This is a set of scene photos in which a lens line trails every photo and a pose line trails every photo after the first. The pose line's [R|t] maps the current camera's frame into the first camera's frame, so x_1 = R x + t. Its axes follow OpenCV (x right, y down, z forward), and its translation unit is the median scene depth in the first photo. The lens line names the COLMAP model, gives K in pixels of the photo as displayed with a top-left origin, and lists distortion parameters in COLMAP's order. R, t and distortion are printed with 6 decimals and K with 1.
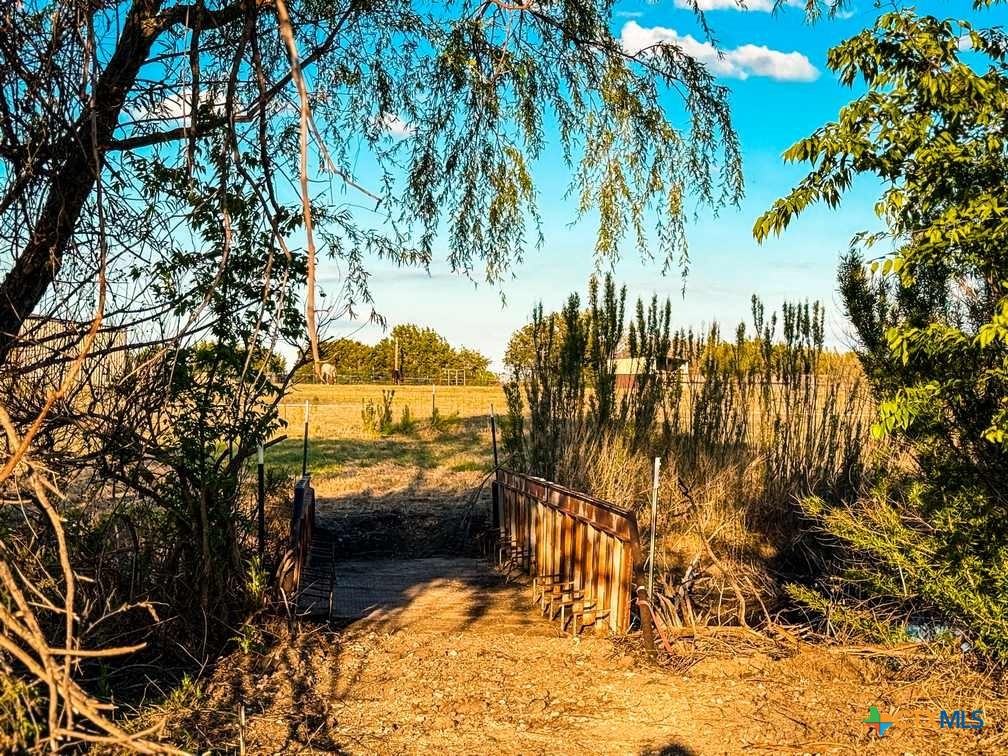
lens RADIAL K [[1749.3, 0, 505.5], [0, 1749.3, 369.3], [0, 0, 1]] dist [0.155782, 0.000000]
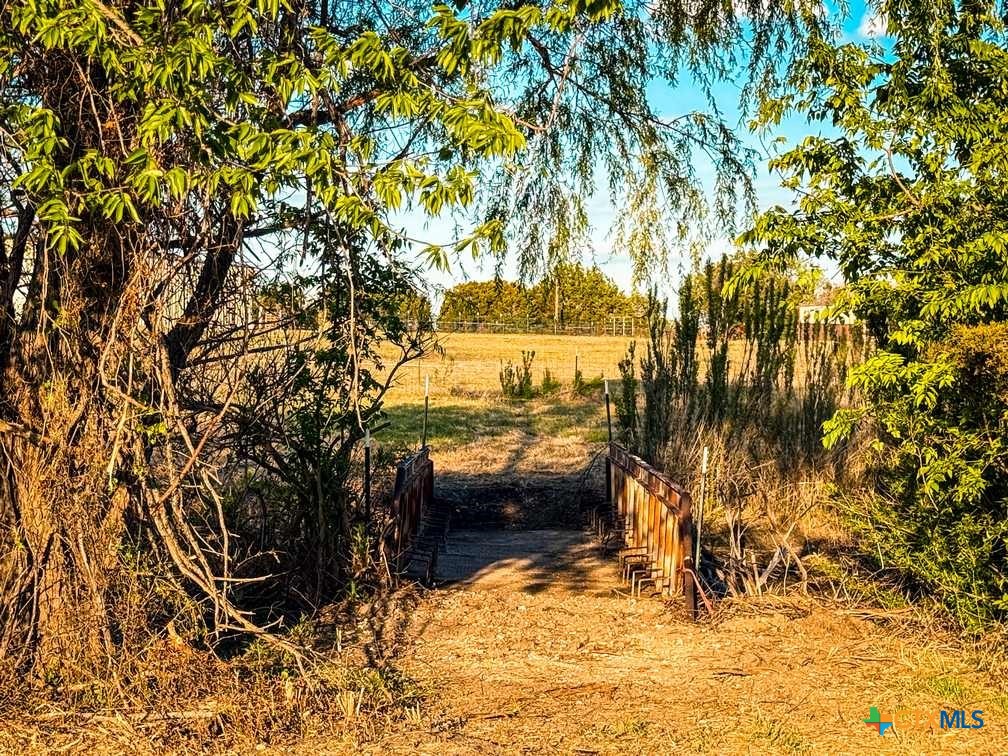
lens RADIAL K [[2133.5, 0, 503.0], [0, 2133.5, 381.0], [0, 0, 1]] dist [0.042228, 0.000000]
pose [[0.995392, 0.013884, -0.094878, 0.093582], [-0.010390, 0.999253, 0.037224, -0.048267], [0.095324, -0.036066, 0.994793, -0.451629]]
